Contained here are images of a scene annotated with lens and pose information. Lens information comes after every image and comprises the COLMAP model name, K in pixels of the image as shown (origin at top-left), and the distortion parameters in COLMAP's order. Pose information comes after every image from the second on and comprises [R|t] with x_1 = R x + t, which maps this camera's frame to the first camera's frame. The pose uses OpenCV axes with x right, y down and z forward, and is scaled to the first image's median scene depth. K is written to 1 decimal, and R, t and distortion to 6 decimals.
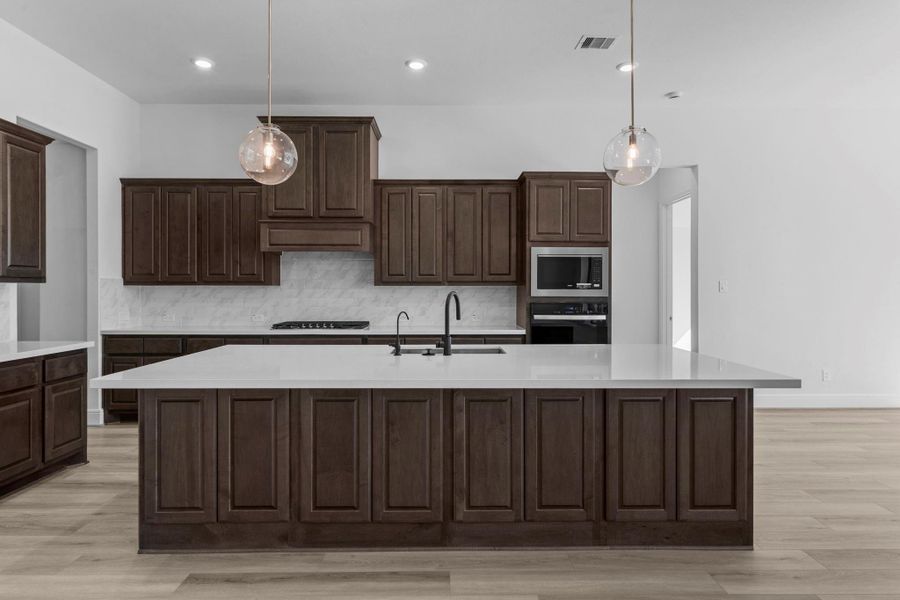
lens RADIAL K [[506.1, 0, 450.0], [0, 506.1, 300.0], [0, 0, 1]] dist [0.003229, 0.001908]
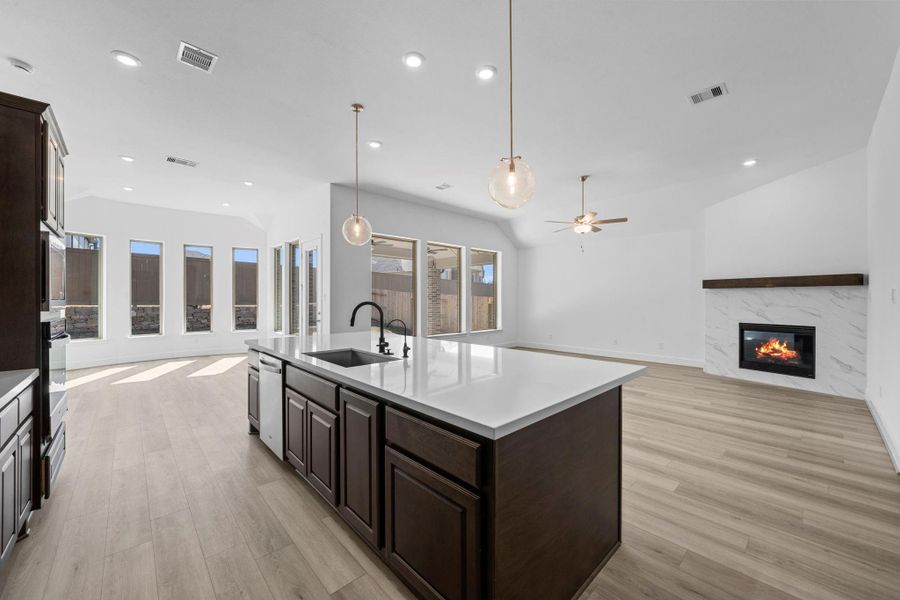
lens RADIAL K [[346.6, 0, 450.0], [0, 346.6, 300.0], [0, 0, 1]] dist [-0.002037, 0.000013]
pose [[-0.673136, -0.001750, 0.739516, -0.471110], [0.017769, 0.999670, 0.018540, -0.020065], [-0.739305, 0.025620, -0.672883, 0.905260]]
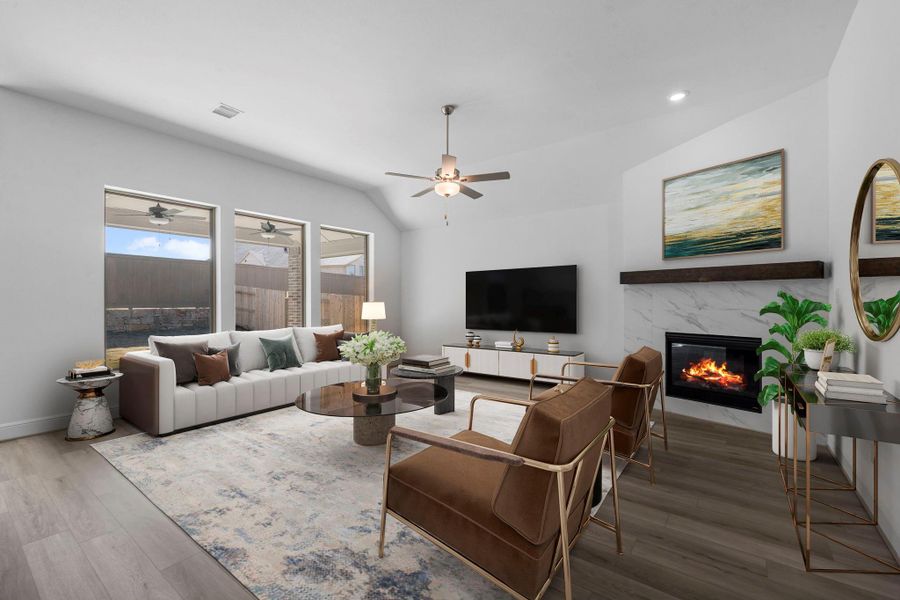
lens RADIAL K [[387.2, 0, 450.0], [0, 387.2, 300.0], [0, 0, 1]] dist [-0.000297, 0.000035]
pose [[-0.794617, 0.000668, 0.607111, -0.416343], [0.016472, 0.999655, 0.020460, -0.008540], [-0.606887, 0.026258, -0.794354, 0.438570]]
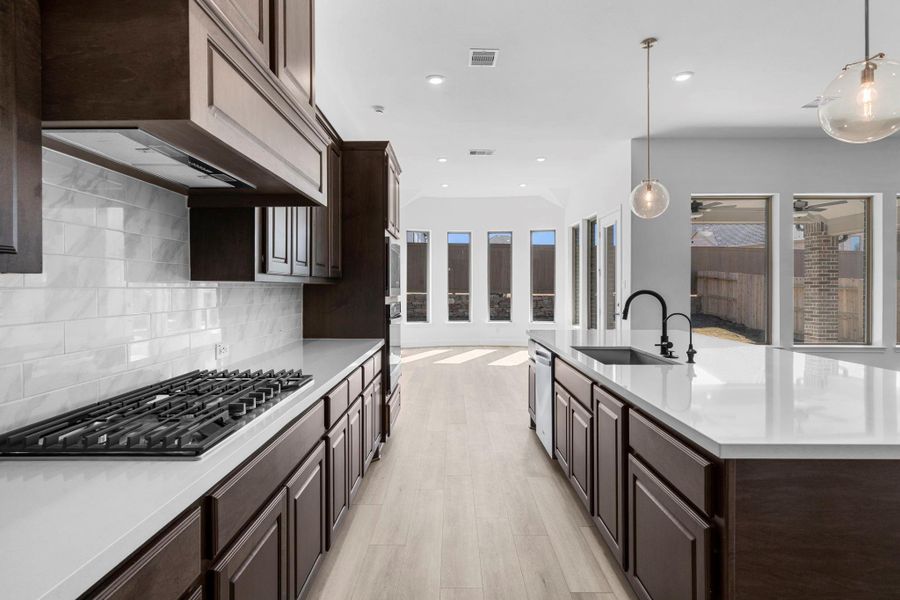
lens RADIAL K [[461.4, 0, 447.9], [0, 461.4, 292.0], [0, 0, 1]] dist [-0.001660, -0.000112]
pose [[0.022904, -0.010087, 0.999687, -0.570970], [0.025748, 0.999623, 0.009497, -0.019242], [-0.999406, 0.025522, 0.023155, 0.872886]]
